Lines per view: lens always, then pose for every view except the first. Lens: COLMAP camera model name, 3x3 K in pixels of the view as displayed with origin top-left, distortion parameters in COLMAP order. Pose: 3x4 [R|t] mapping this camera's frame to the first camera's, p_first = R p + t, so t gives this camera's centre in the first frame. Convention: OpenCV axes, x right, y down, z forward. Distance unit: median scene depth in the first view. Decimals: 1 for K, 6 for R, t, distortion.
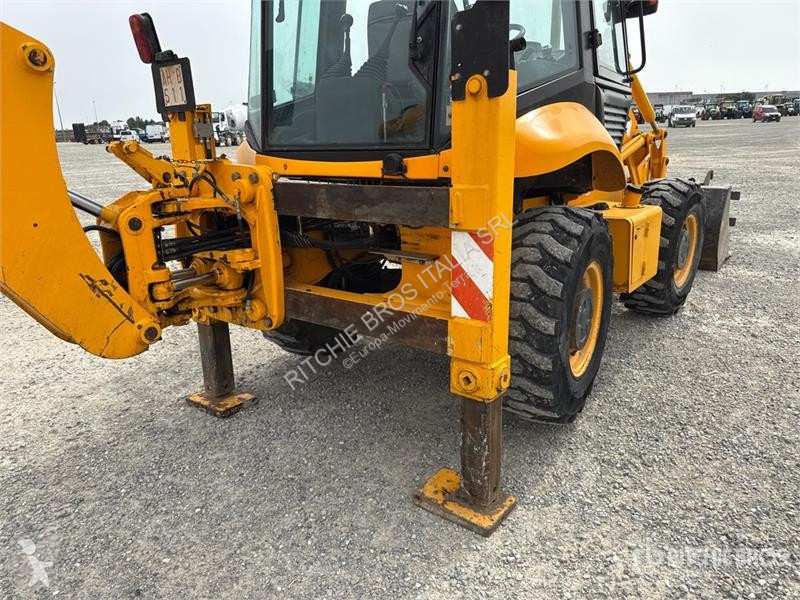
lens RADIAL K [[585.8, 0, 400.7], [0, 585.8, 296.7], [0, 0, 1]] dist [0.042093, -0.047782]
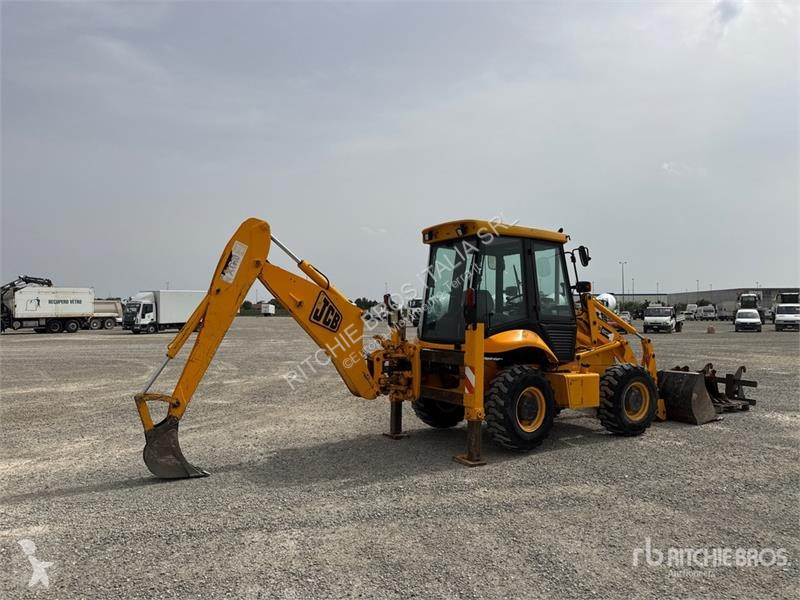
lens RADIAL K [[585.8, 0, 405.1], [0, 585.8, 304.5], [0, 0, 1]] dist [0.042093, -0.047782]
pose [[0.945346, 0.036476, -0.324023, 0.655910], [-0.127164, 0.956281, -0.263355, 0.375232], [0.300251, 0.290165, 0.908655, -1.779745]]
